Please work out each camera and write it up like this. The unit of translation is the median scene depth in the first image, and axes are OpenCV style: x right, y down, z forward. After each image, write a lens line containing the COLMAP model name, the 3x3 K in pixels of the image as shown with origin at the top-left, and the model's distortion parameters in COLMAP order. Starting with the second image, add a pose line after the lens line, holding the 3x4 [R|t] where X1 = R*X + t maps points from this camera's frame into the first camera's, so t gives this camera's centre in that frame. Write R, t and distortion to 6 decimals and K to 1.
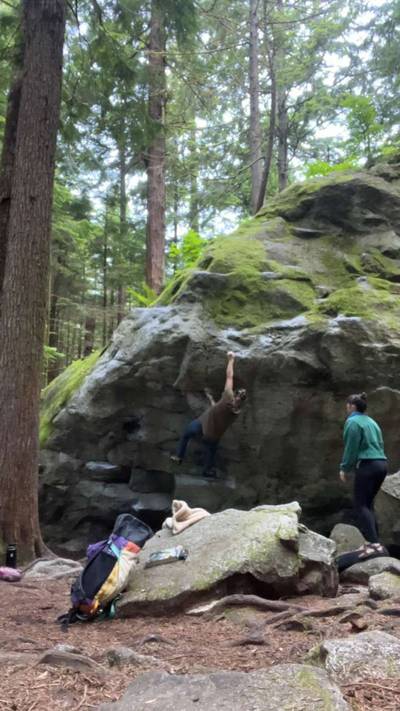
lens RADIAL K [[521.0, 0, 199.2], [0, 521.0, 350.8], [0, 0, 1]] dist [0.034544, -0.049438]
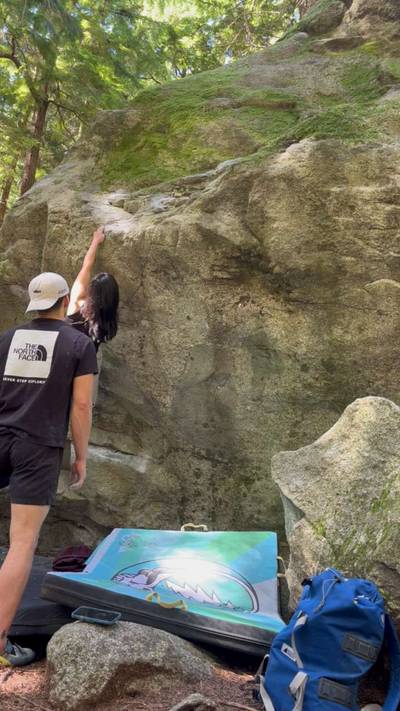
lens RADIAL K [[582.1, 0, 202.8], [0, 582.1, 351.6], [0, 0, 1]] dist [0.052822, -0.056063]
pose [[0.918542, 0.025726, -0.394484, 0.414743], [-0.030825, 0.999503, -0.006594, 0.141704], [0.394119, 0.018217, 0.918879, 0.457684]]
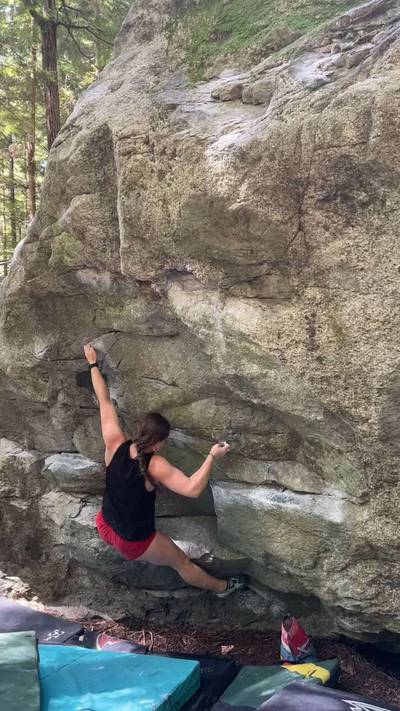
lens RADIAL K [[607.4, 0, 203.2], [0, 607.4, 351.4], [0, 0, 1]] dist [0.056996, -0.043261]
pose [[0.863794, -0.099815, -0.493859, 0.227748], [0.165343, 0.982056, 0.090712, 0.097084], [0.475943, -0.160012, 0.864797, 0.646537]]
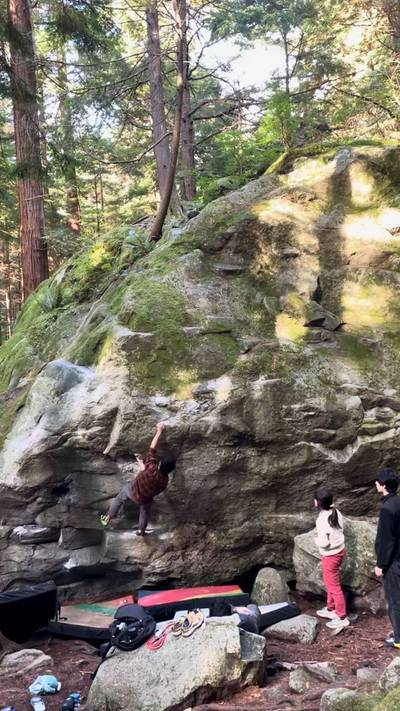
lens RADIAL K [[672.9, 0, 211.0], [0, 672.9, 333.7], [0, 0, 1]] dist [0.001941, 0.000000]
pose [[0.978987, -0.043932, 0.199134, -0.097962], [0.018795, 0.991801, 0.126404, -0.333101], [-0.203055, -0.120006, 0.971786, -0.291354]]
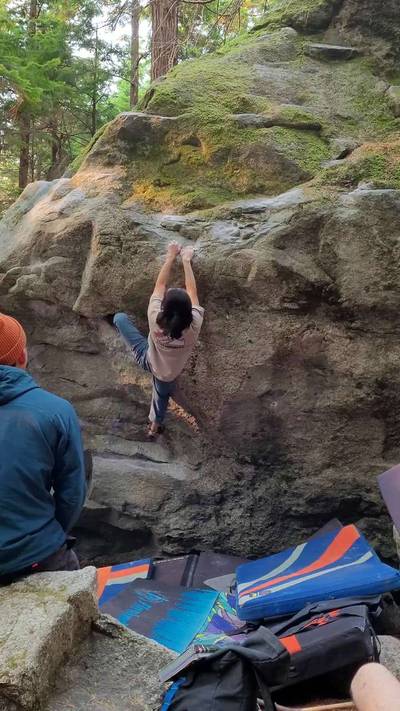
lens RADIAL K [[672.9, 0, 209.4], [0, 672.9, 350.9], [0, 0, 1]] dist [0.001941, 0.000000]
pose [[0.996622, 0.020340, -0.079570, 0.171284], [-0.011320, 0.993620, 0.112211, 0.028158], [0.081344, -0.110931, 0.990493, 0.259842]]
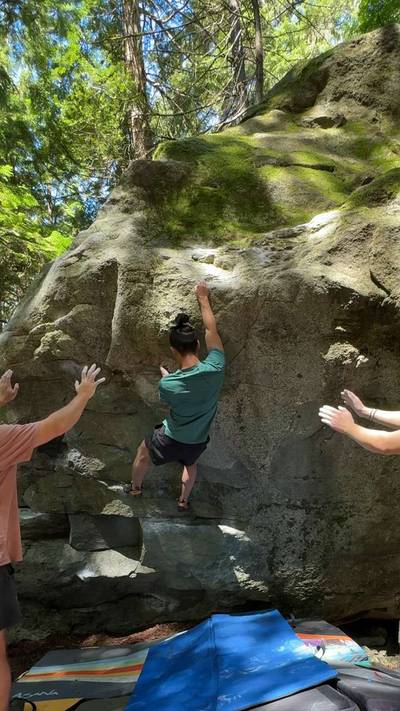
lens RADIAL K [[434.6, 0, 227.5], [0, 434.6, 461.2], [0, 0, 1]] dist [-0.002742, 0.002141]
pose [[0.995952, -0.089744, -0.005080, 0.074448], [0.089736, 0.989393, 0.114234, 0.132418], [-0.005226, -0.114228, 0.993441, 0.546397]]
